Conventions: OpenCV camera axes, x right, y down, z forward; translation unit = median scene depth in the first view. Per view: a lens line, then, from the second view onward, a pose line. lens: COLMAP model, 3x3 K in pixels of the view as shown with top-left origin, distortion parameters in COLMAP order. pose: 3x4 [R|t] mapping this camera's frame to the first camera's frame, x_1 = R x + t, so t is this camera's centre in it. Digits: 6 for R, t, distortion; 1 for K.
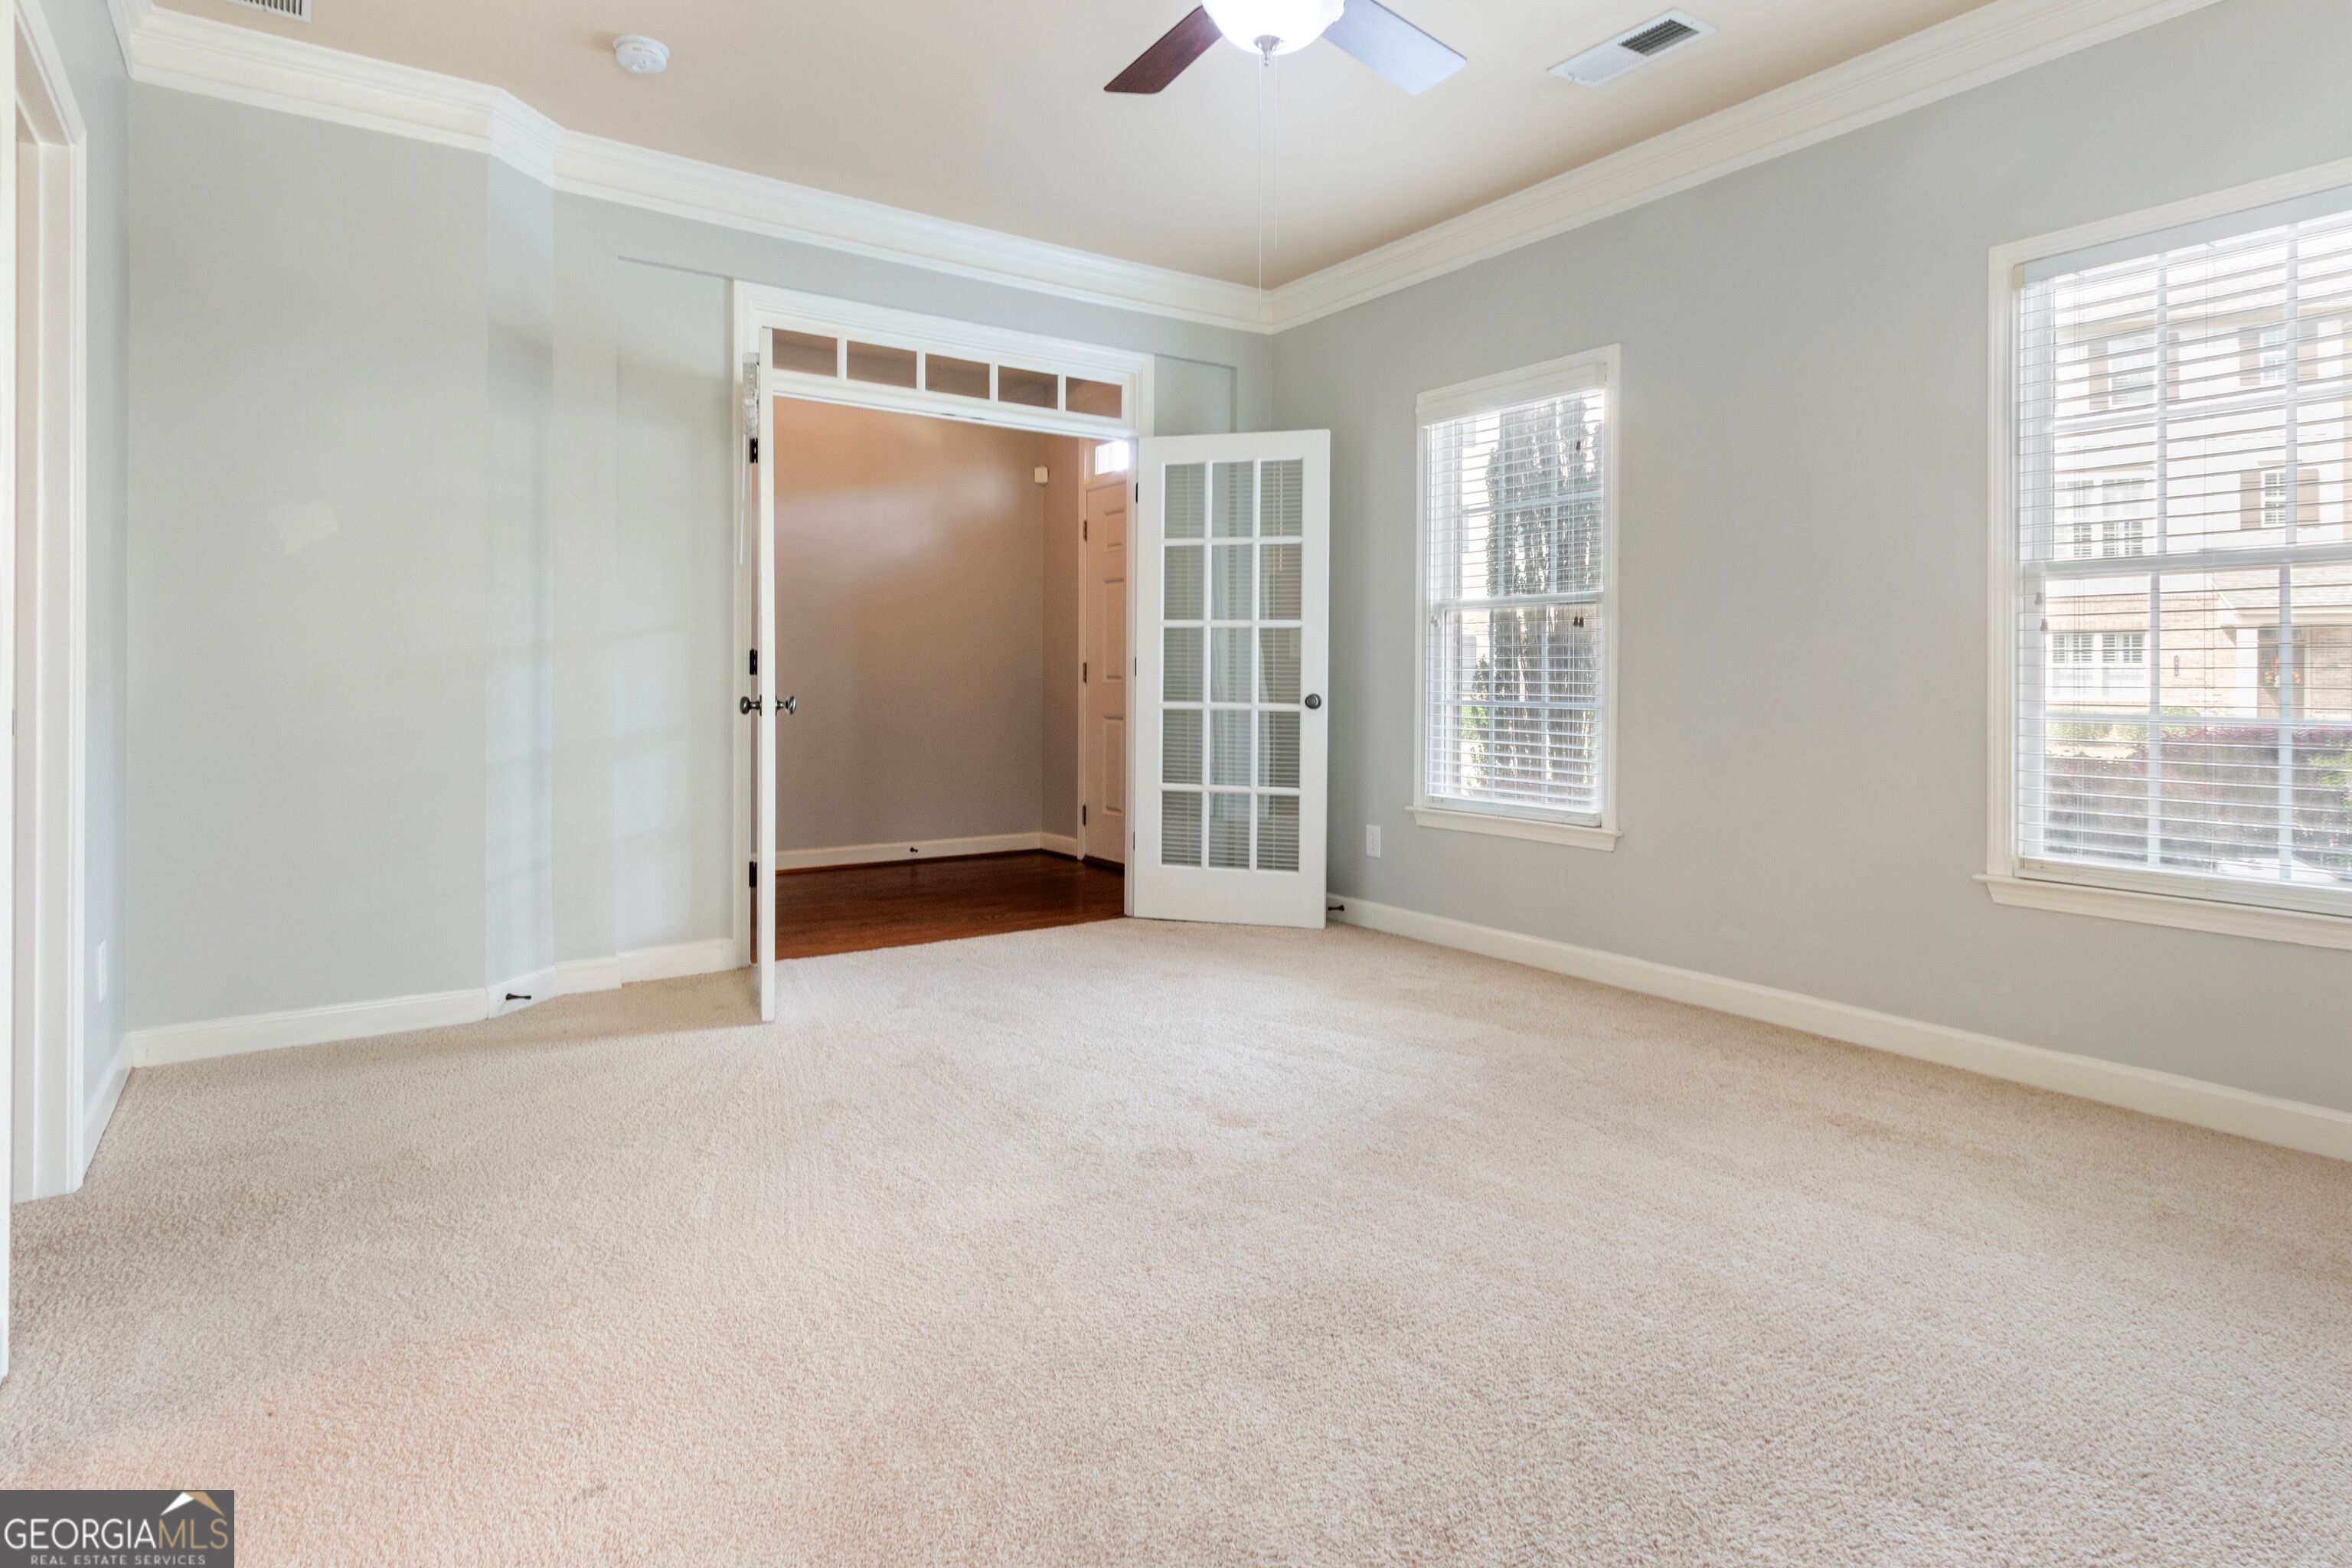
lens RADIAL K [[1251.3, 0, 1183.2], [0, 1251.3, 779.5], [0, 0, 1]] dist [0.000818, -0.023409]
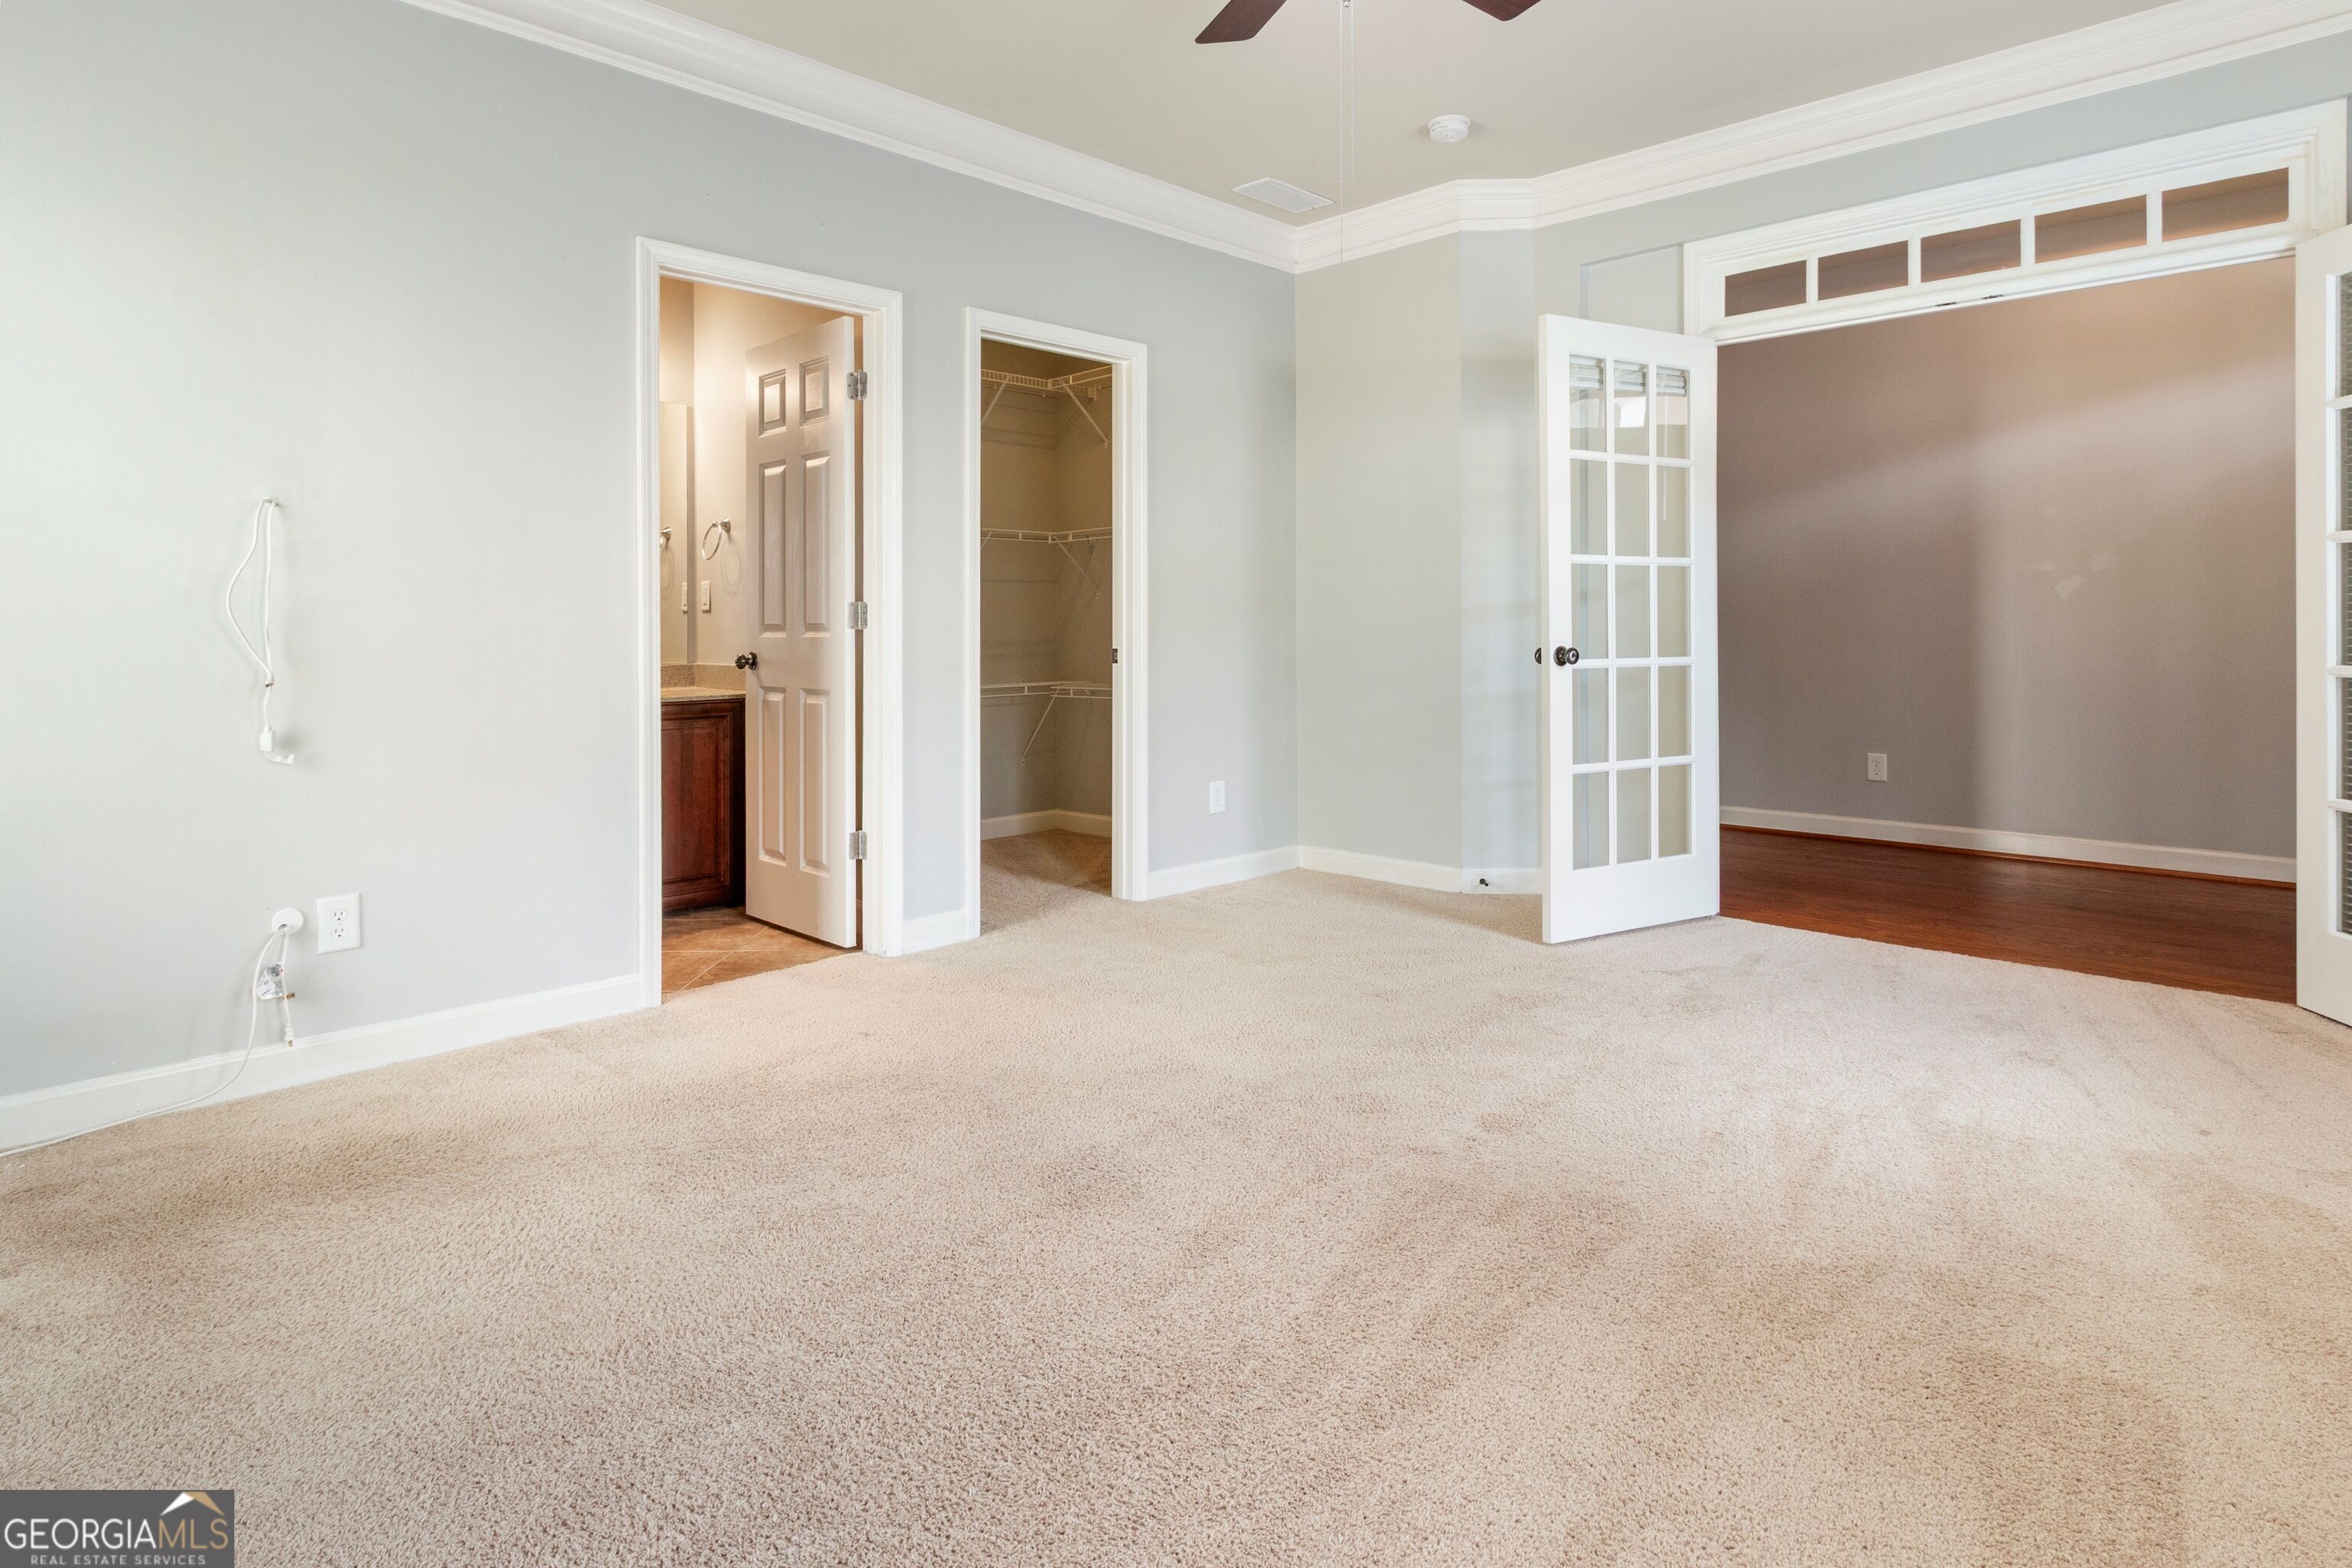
lens RADIAL K [[1251.3, 0, 1183.2], [0, 1251.3, 779.5], [0, 0, 1]] dist [0.000818, -0.023409]
pose [[0.153792, 0.107020, -0.982291, 0.678564], [-0.071610, 0.992710, 0.096944, -0.034227], [0.985505, 0.055432, 0.160334, 0.485741]]
